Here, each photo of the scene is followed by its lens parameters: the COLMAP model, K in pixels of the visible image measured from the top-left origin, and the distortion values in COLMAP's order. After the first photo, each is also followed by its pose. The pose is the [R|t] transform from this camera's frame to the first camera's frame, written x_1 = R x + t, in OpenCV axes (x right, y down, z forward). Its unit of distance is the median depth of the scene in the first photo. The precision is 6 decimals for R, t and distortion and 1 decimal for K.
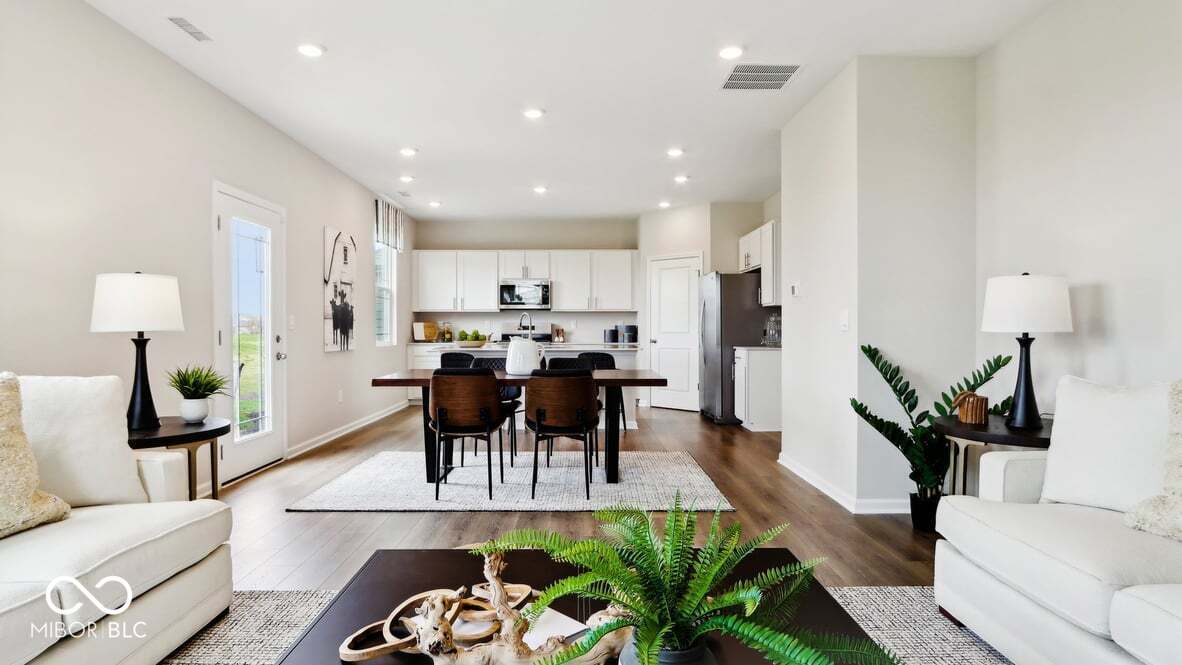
lens RADIAL K [[631.8, 0, 573.2], [0, 631.8, 331.8], [0, 0, 1]] dist [-0.002490, -0.000295]
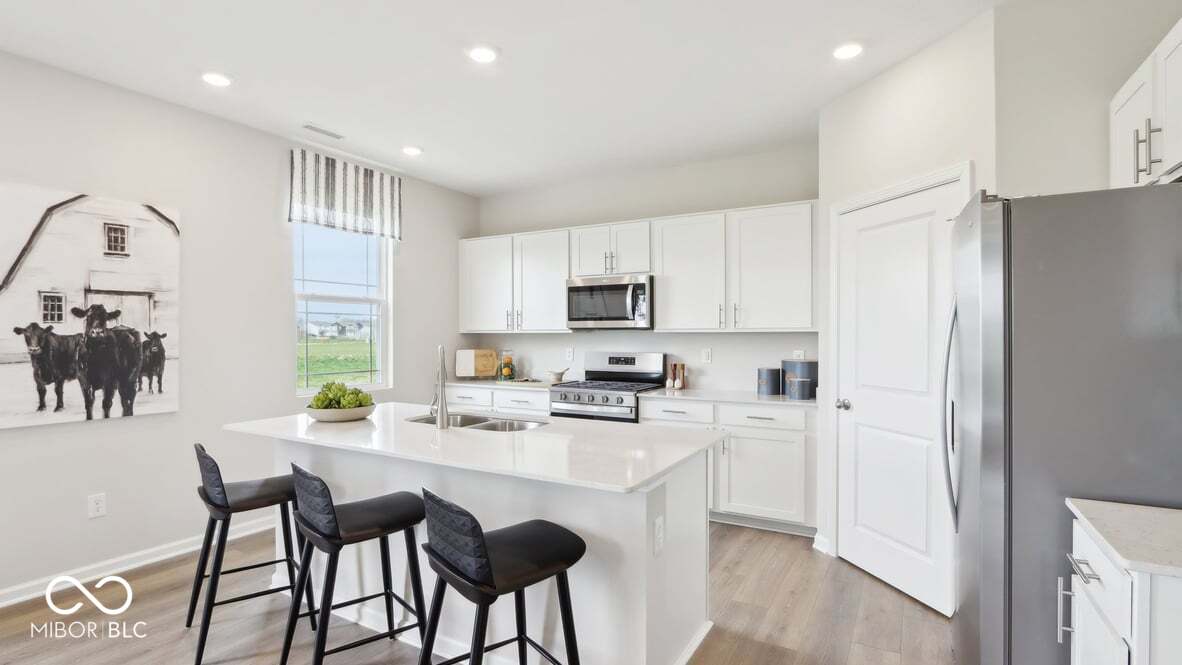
lens RADIAL K [[570.8, 0, 591.0], [0, 570.8, 332.5], [0, 0, 1]] dist [-0.016647, 0.000798]
pose [[0.871119, -0.001321, -0.491070, 0.194776], [-0.002762, 0.999967, -0.007591, -0.035092], [0.491064, 0.007969, 0.871087, 0.681961]]
